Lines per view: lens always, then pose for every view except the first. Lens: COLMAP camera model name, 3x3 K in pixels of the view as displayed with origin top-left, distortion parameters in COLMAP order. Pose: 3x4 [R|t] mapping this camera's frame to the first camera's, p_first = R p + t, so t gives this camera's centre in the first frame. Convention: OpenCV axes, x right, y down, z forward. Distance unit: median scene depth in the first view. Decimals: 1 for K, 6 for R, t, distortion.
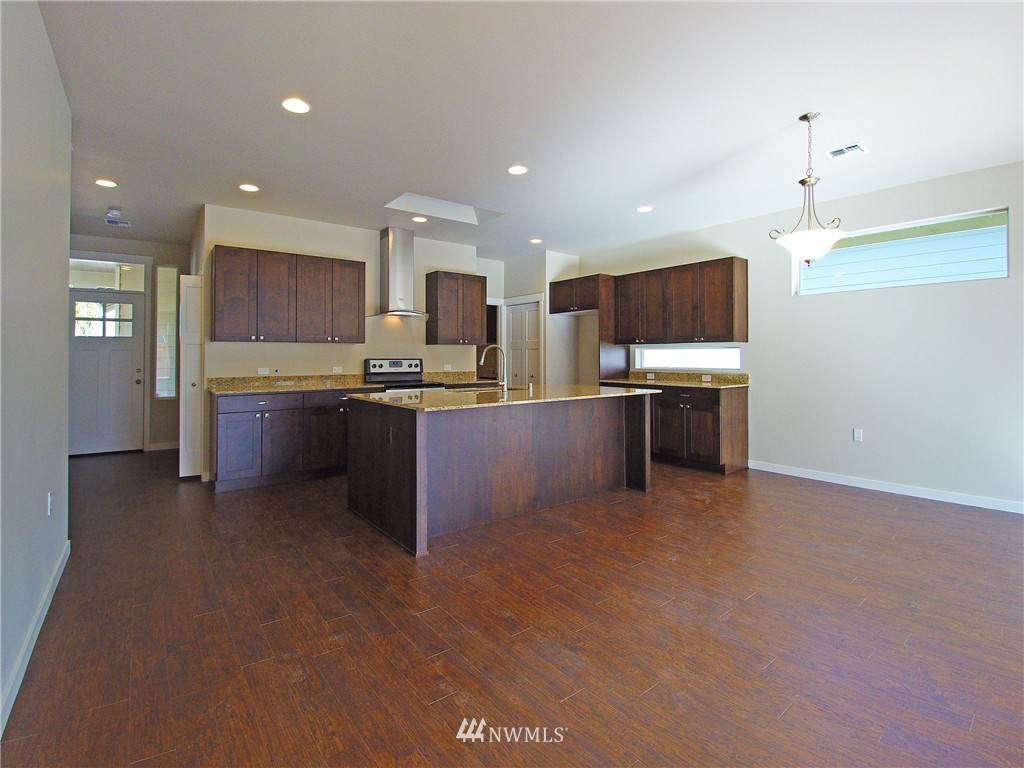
lens RADIAL K [[533.5, 0, 510.2], [0, 533.5, 354.9], [0, 0, 1]] dist [-0.049853, -0.000168]
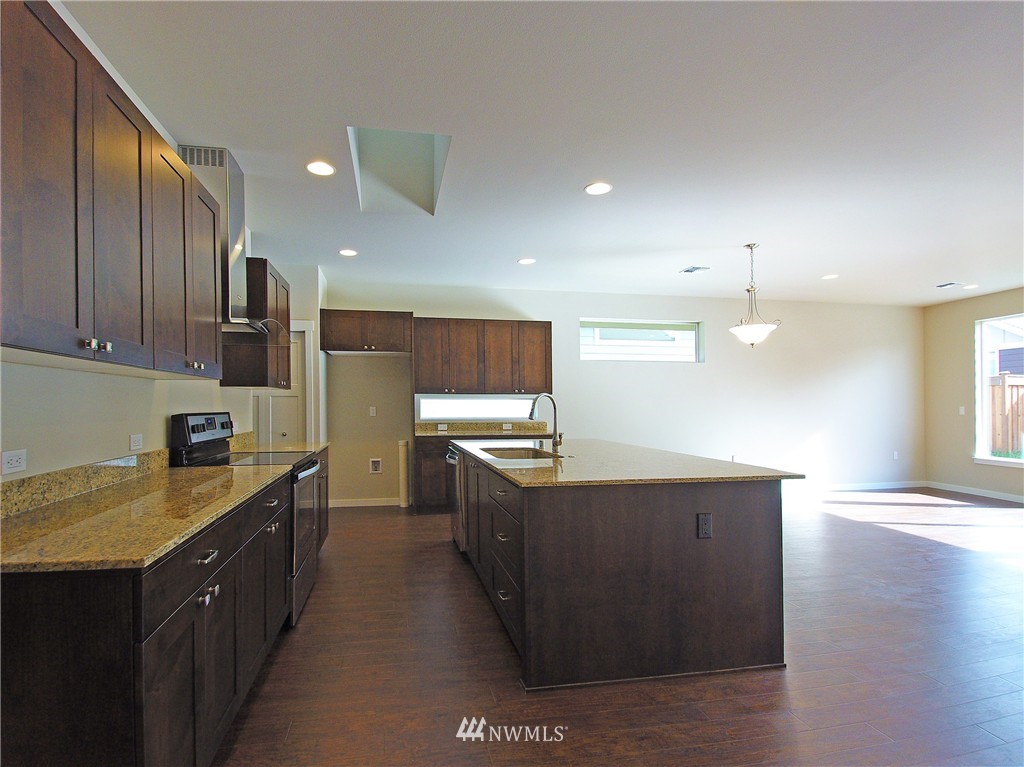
lens RADIAL K [[487.4, 0, 511.9], [0, 487.4, 407.4], [0, 0, 1]] dist [-0.001398, -0.000312]
pose [[0.435882, -0.004531, 0.899992, -0.520680], [-0.005965, 0.999951, 0.007922, -0.003913], [-0.899984, -0.008821, 0.435834, 0.544170]]
